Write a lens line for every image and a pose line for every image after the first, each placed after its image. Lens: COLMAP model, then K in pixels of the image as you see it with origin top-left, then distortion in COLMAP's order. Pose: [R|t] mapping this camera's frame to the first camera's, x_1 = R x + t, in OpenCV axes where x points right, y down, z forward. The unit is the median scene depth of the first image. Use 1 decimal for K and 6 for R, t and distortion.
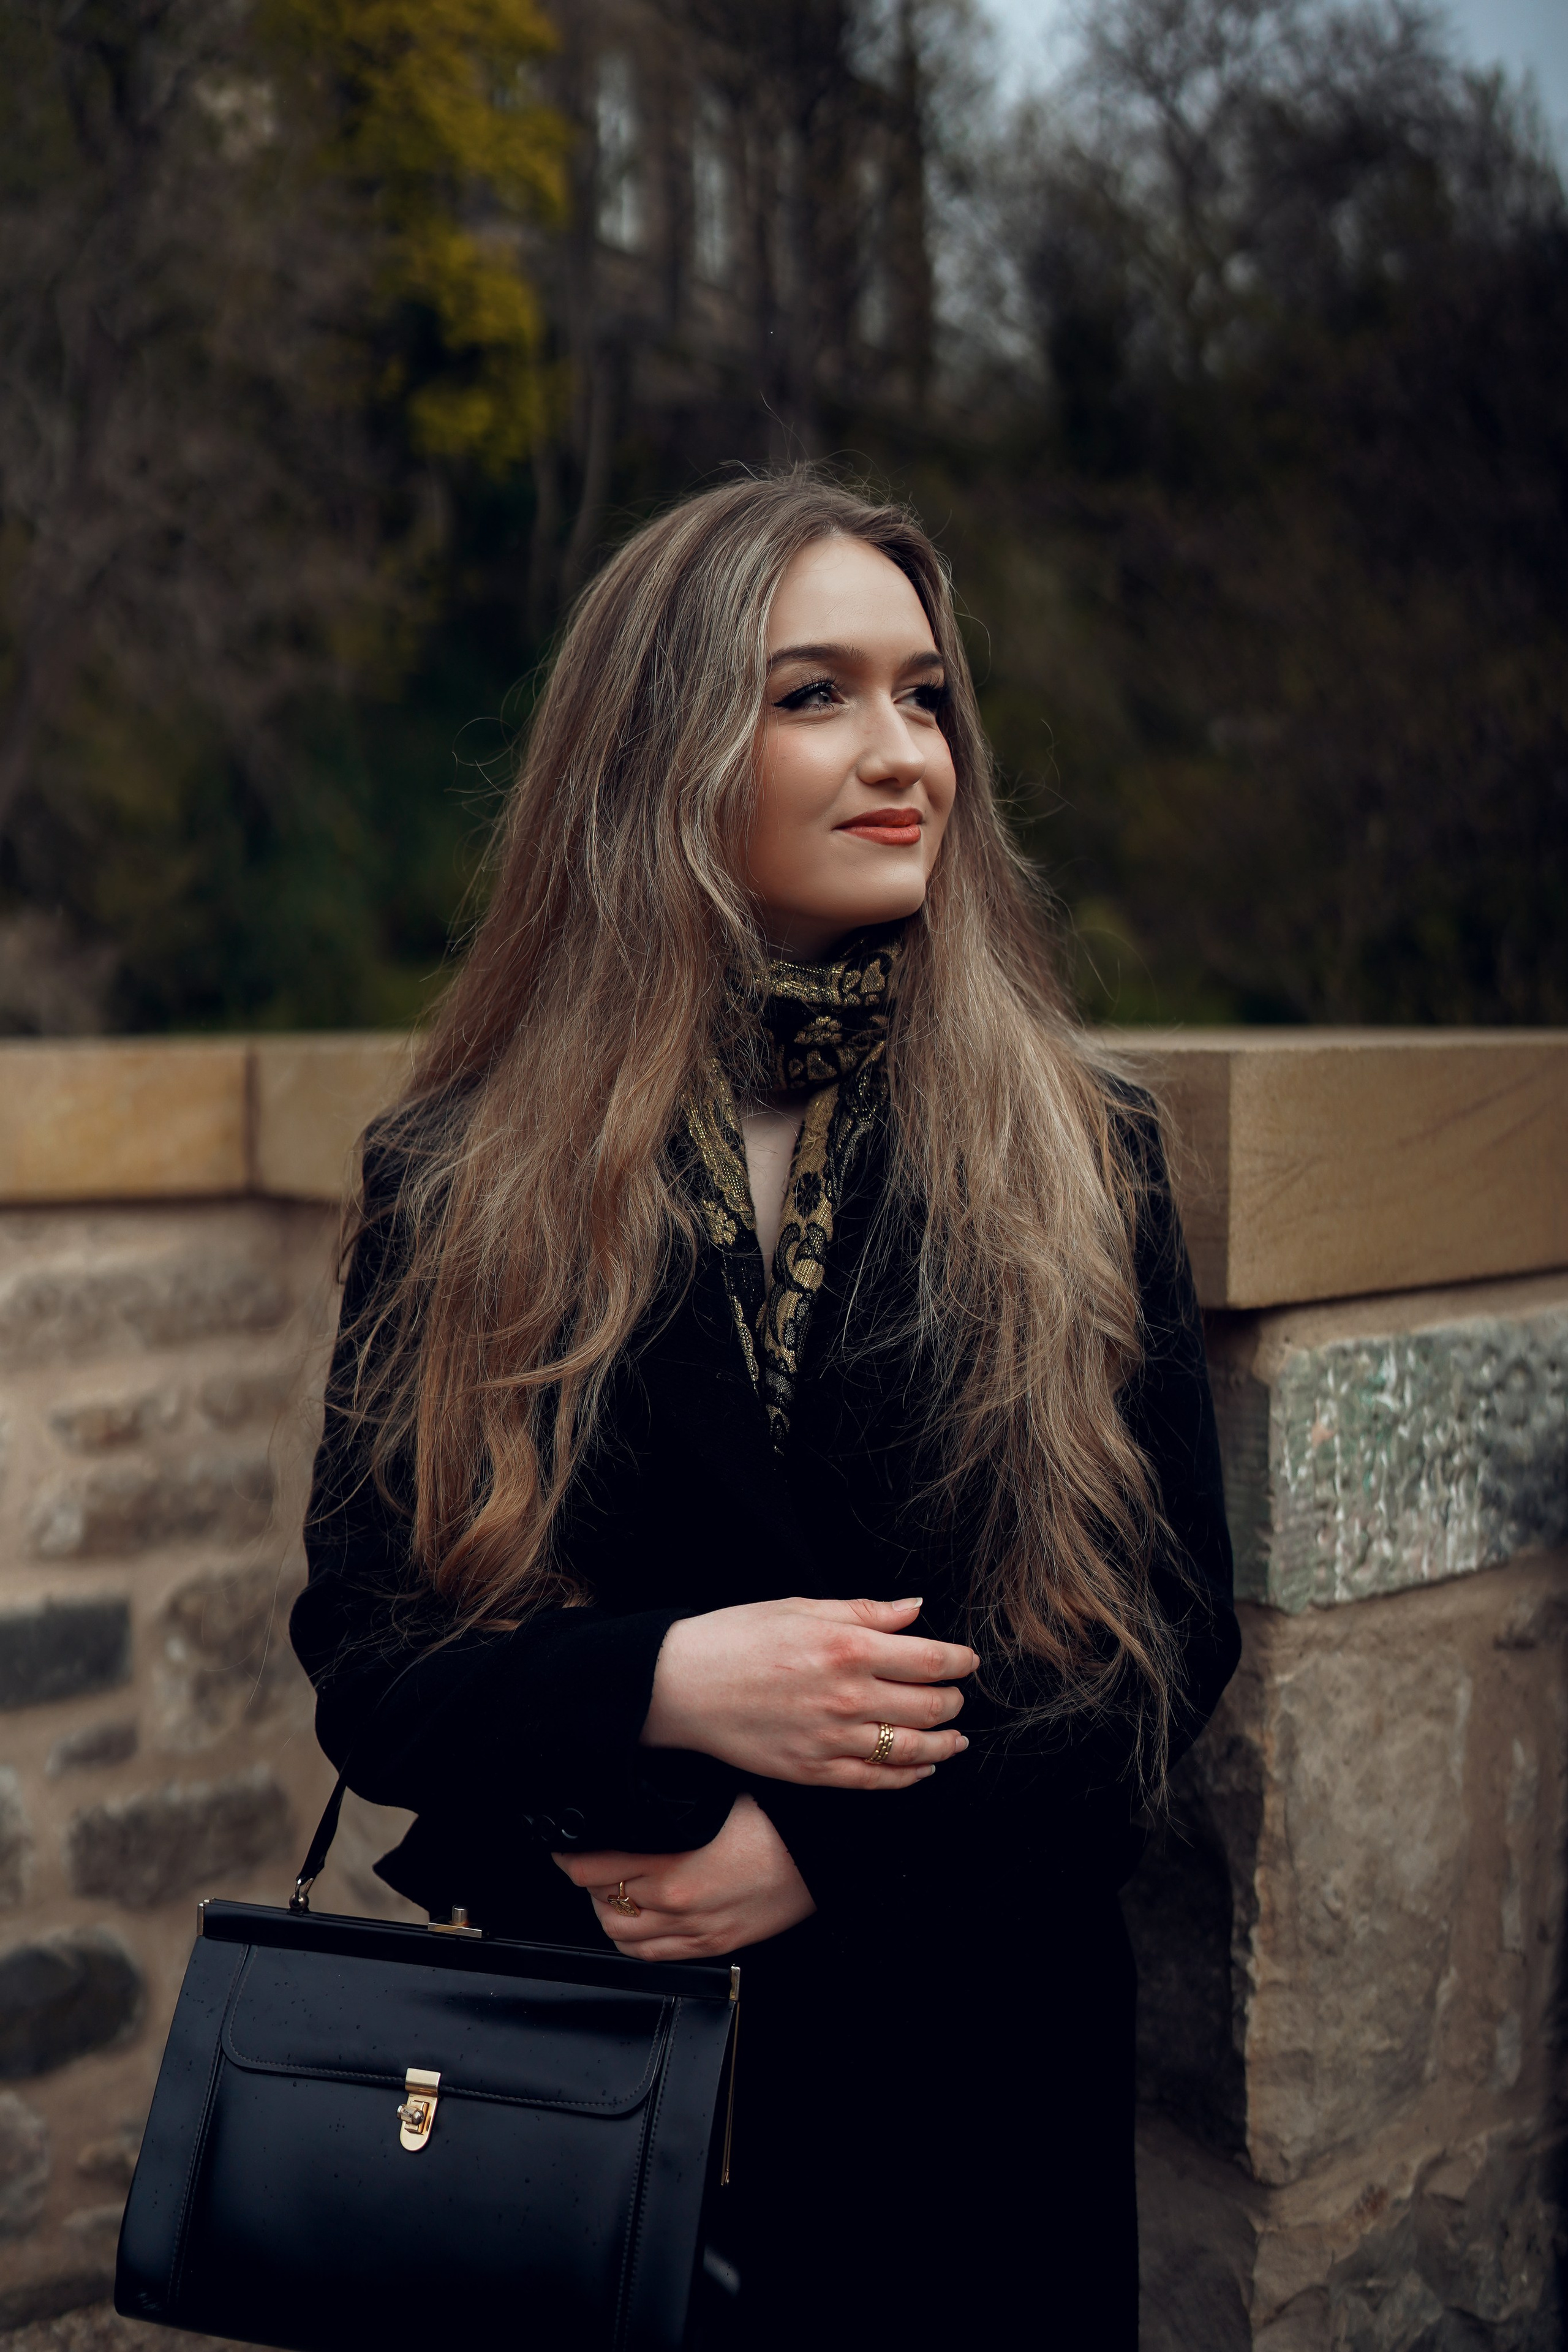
lens RADIAL K [[2250.9, 0, 752.0], [0, 2250.9, 1155.2], [0, 0, 1]] dist [-0.175950, 0.236919]
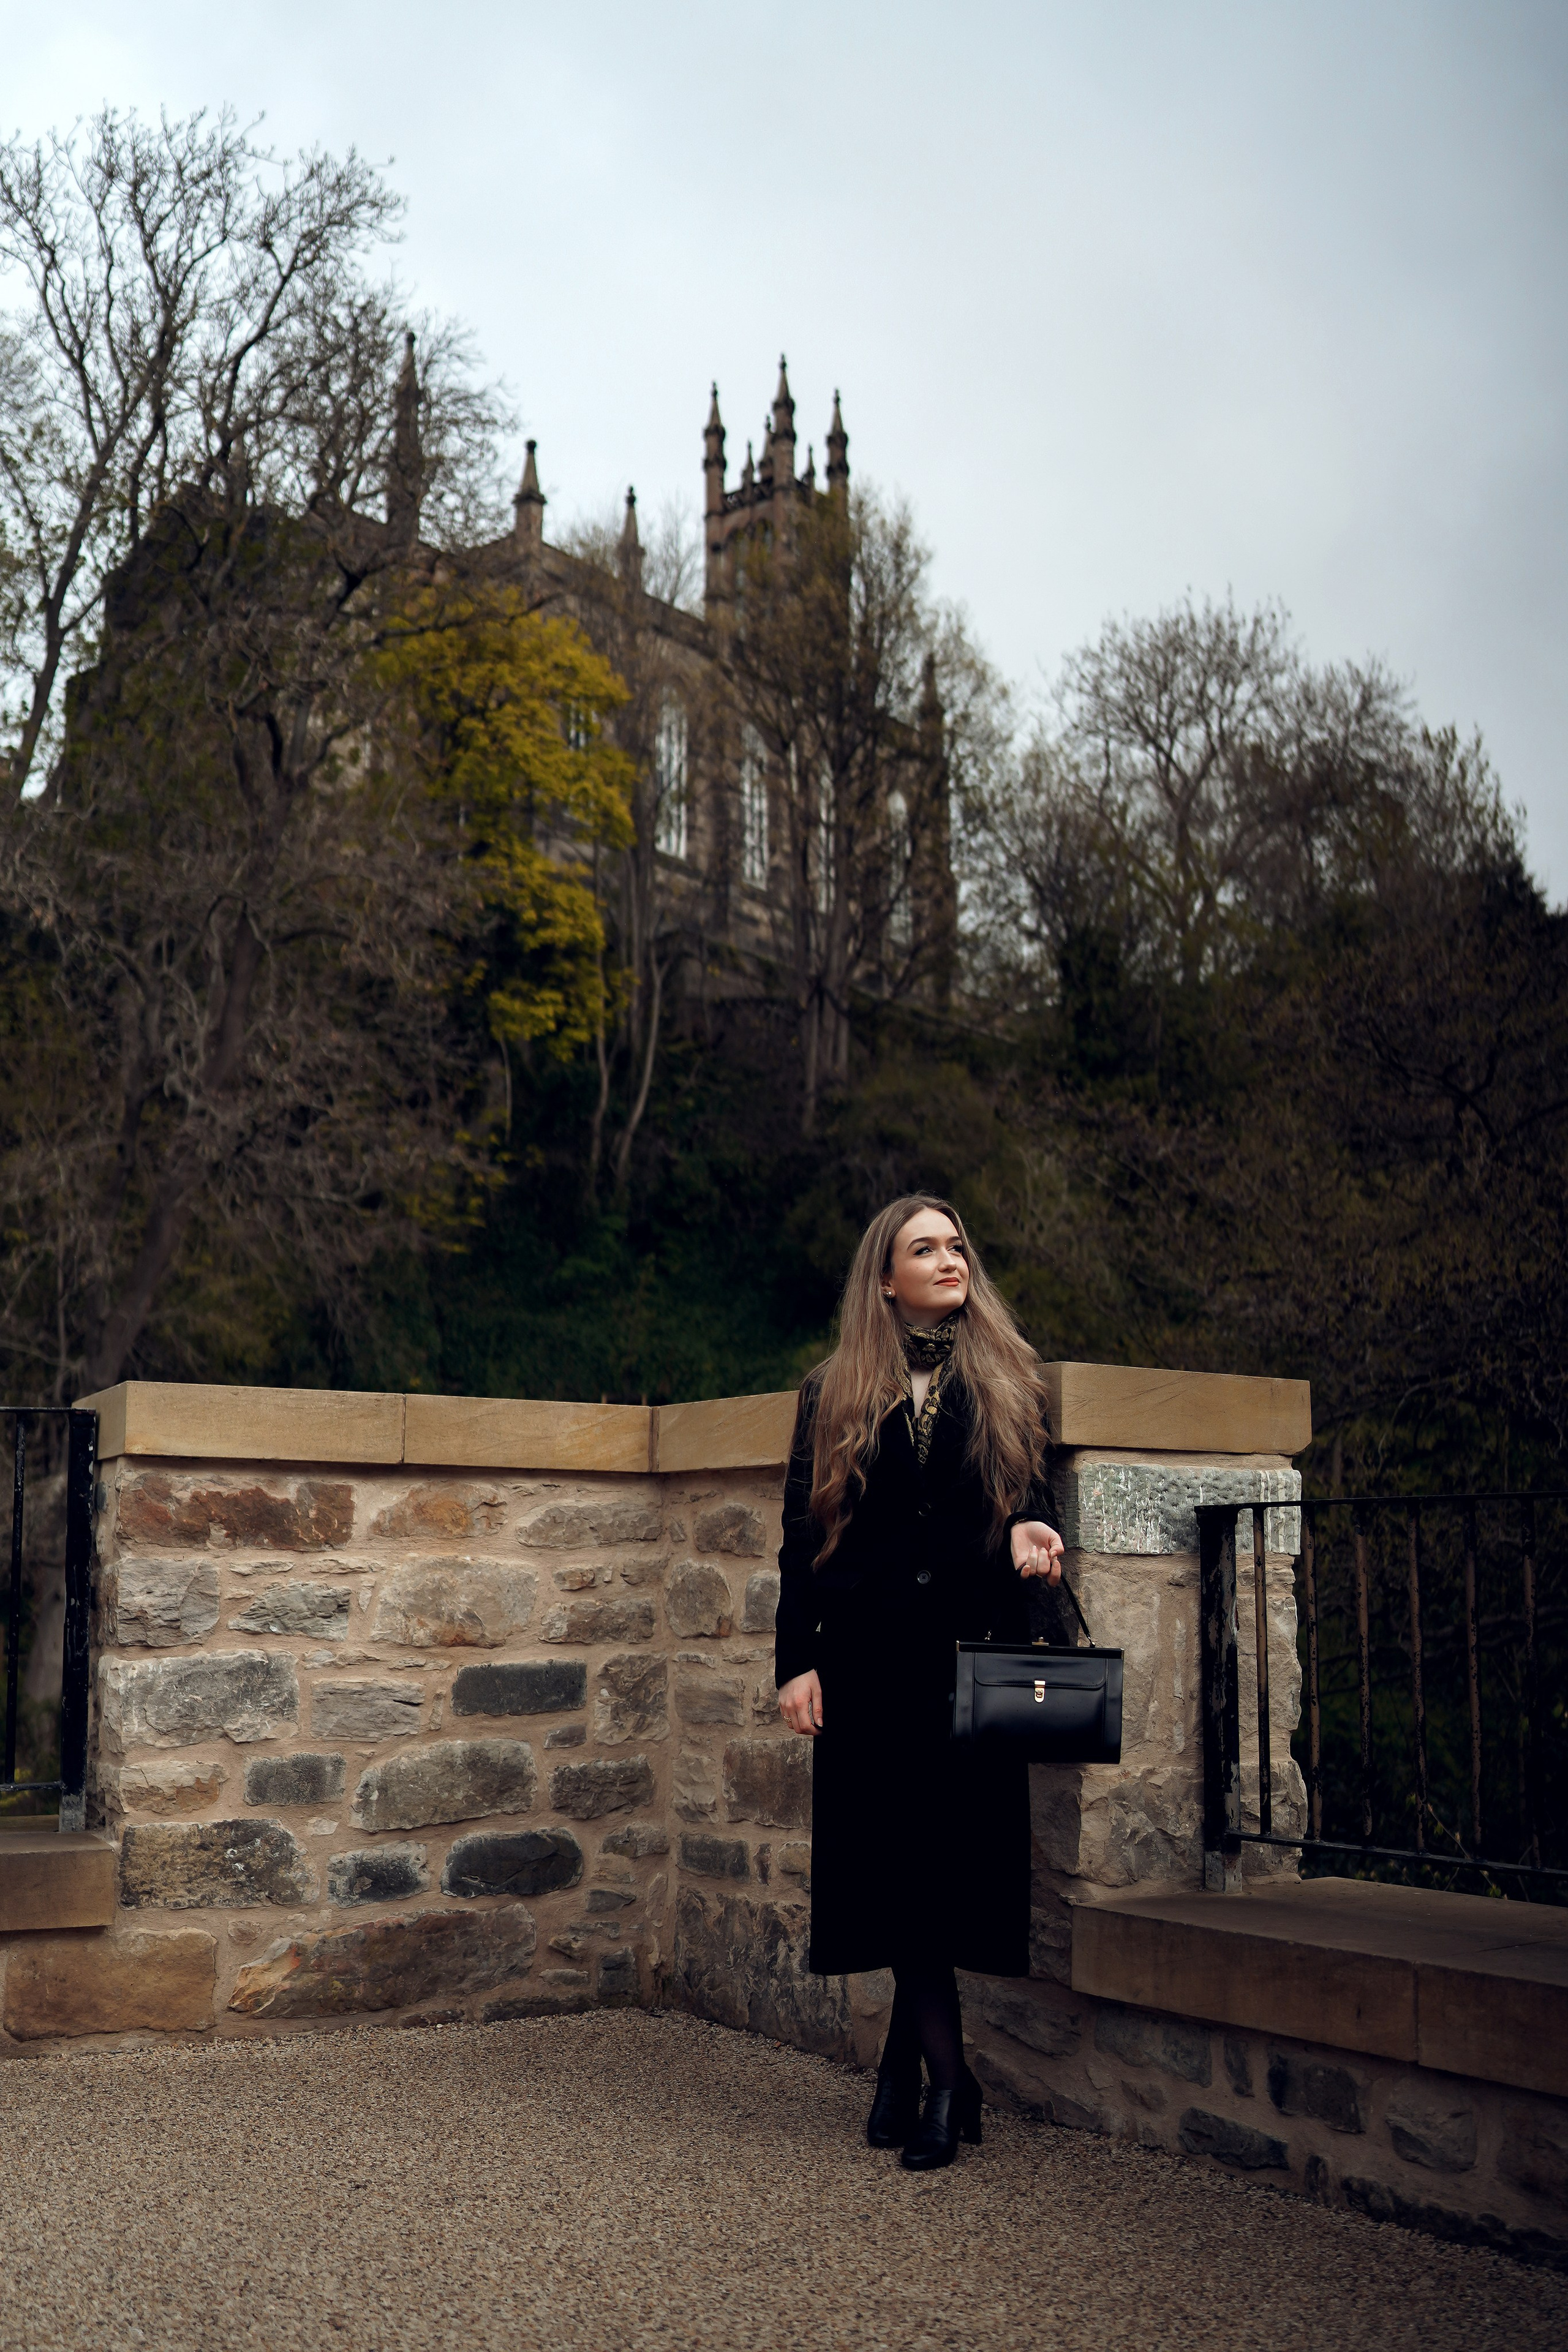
lens RADIAL K [[2229.0, 0, 769.0], [0, 2229.0, 1173.0], [0, 0, 1]] dist [-0.191895, 0.221106]
pose [[0.999848, 0.016977, -0.003996, -0.106791], [-0.017439, 0.970008, -0.242448, 0.255032], [-0.000239, 0.242480, 0.970156, -1.169271]]
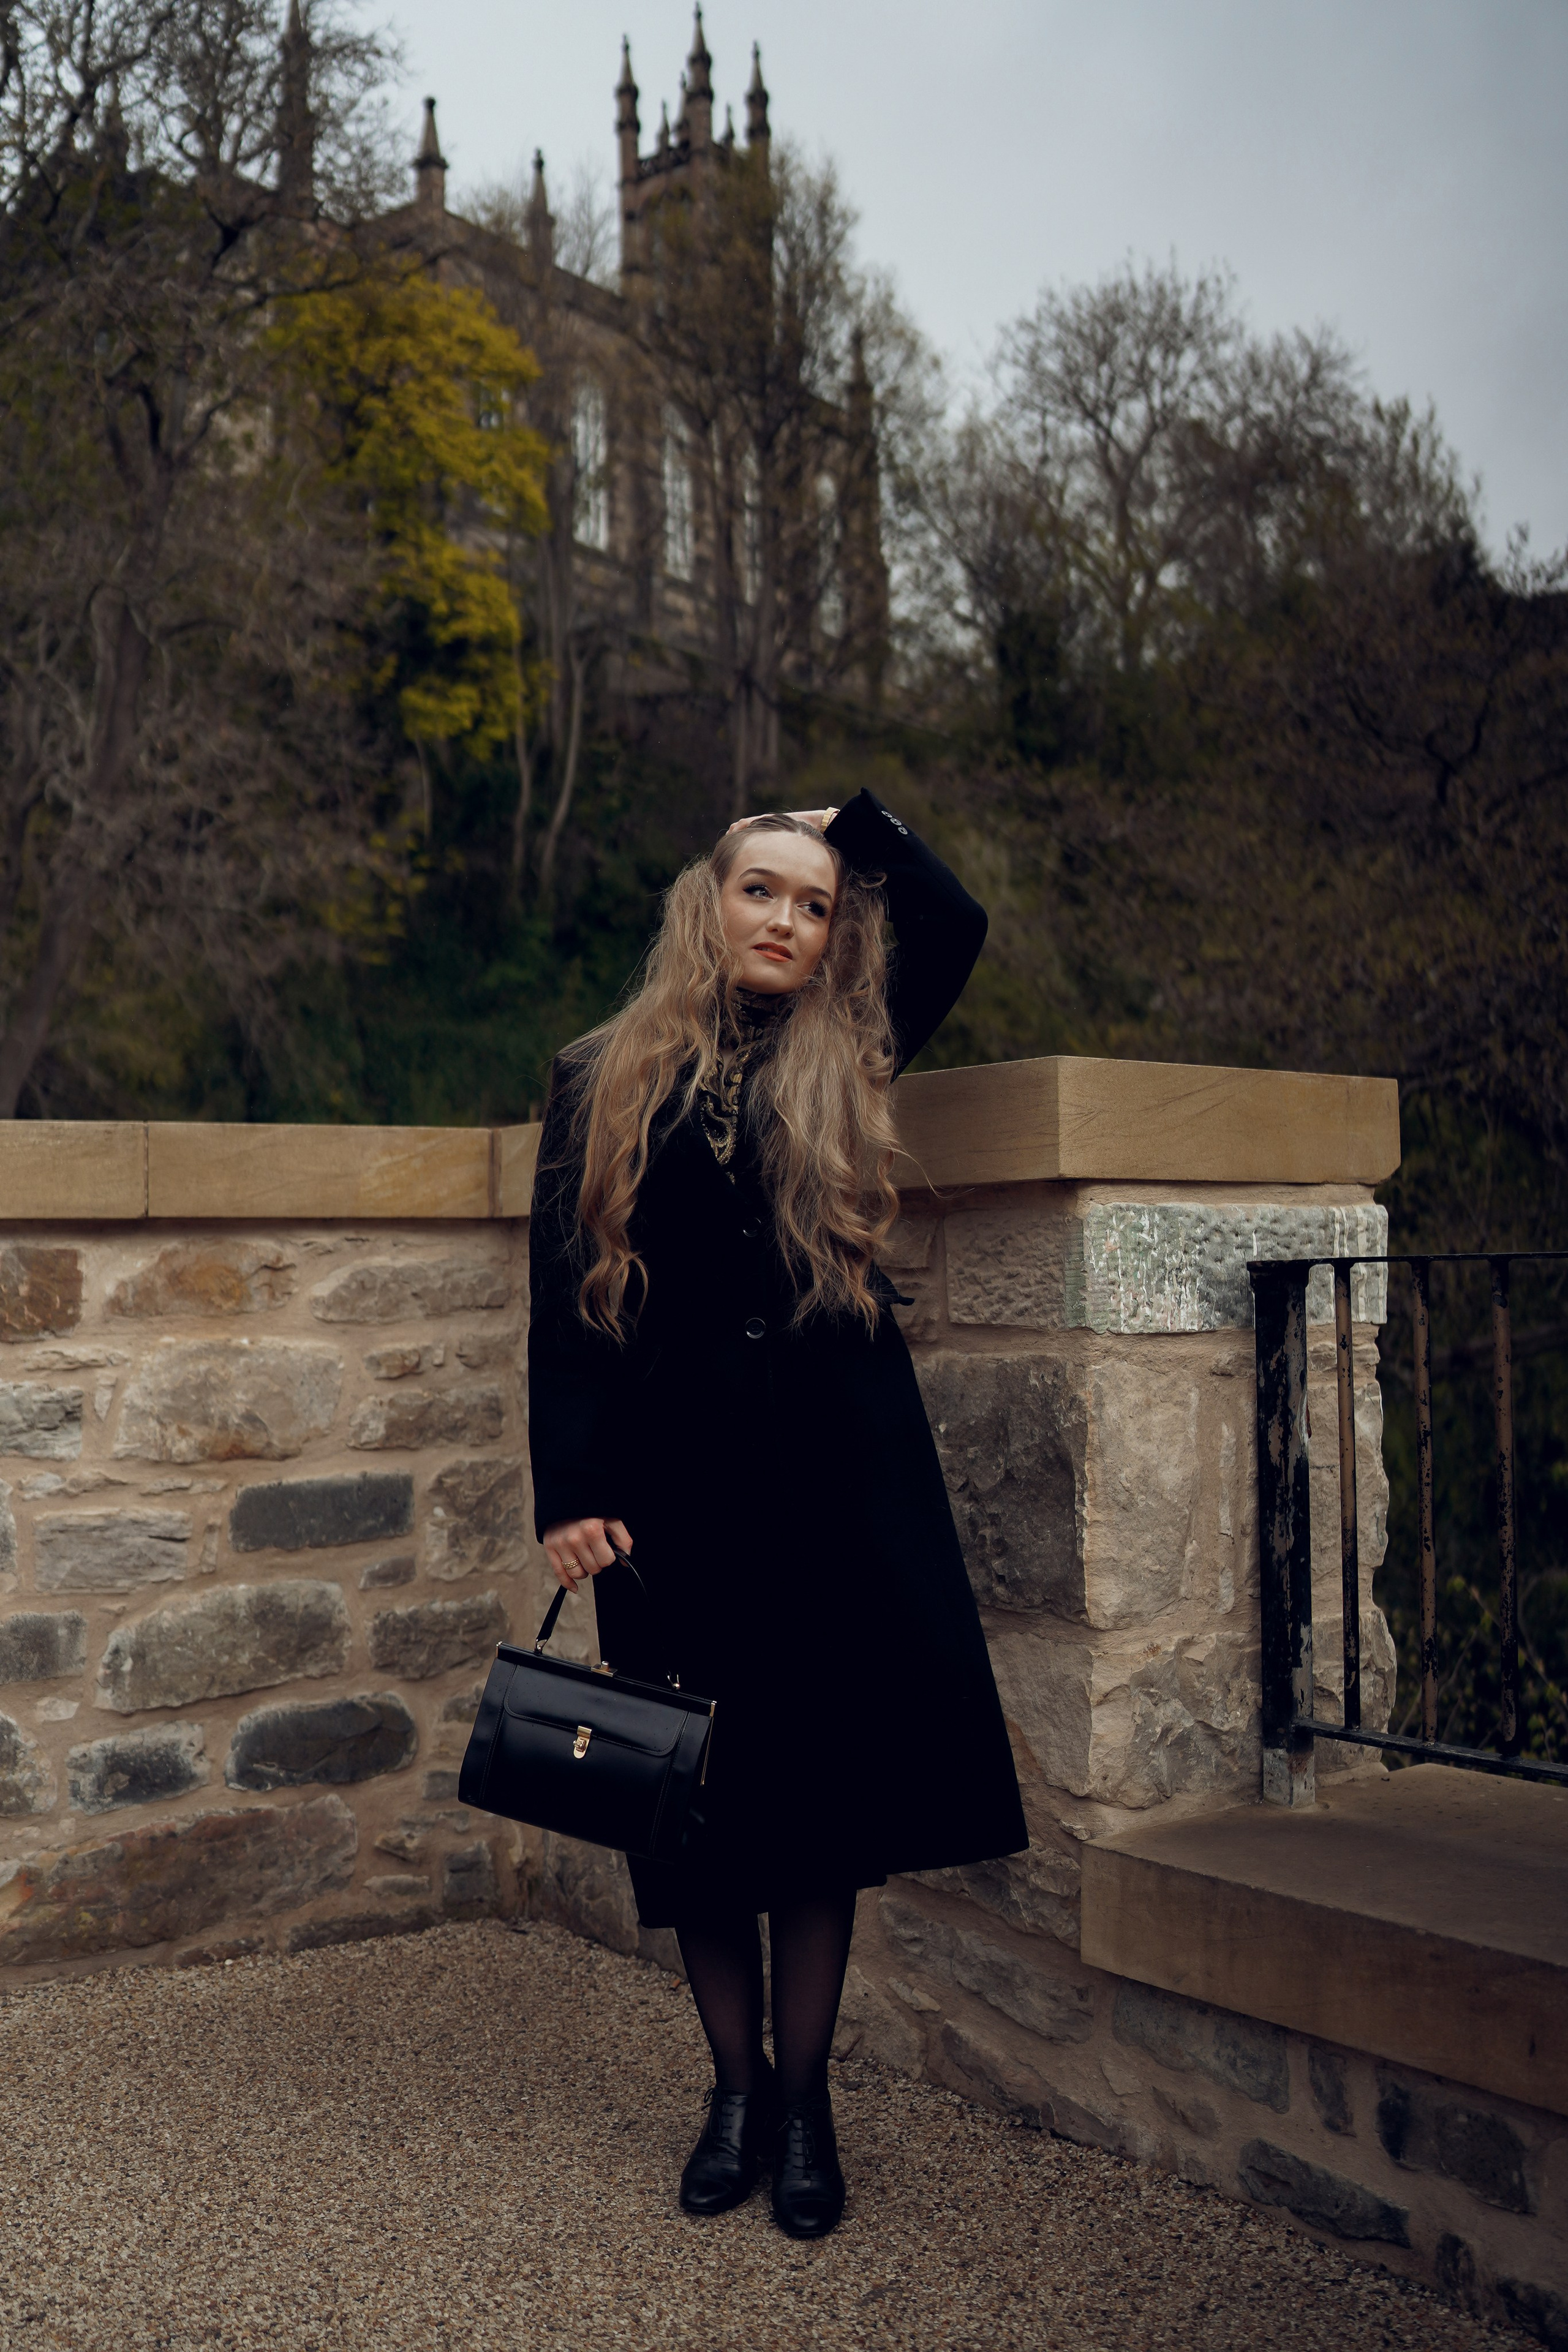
lens RADIAL K [[2227.9, 0, 775.6], [0, 2227.9, 1176.7], [0, 0, 1]] dist [-0.192503, 0.226422]
pose [[0.999603, -0.005097, 0.027723, -0.064622], [0.008141, 0.993805, -0.110843, 0.166162], [-0.026986, 0.111024, 0.993451, -0.606337]]
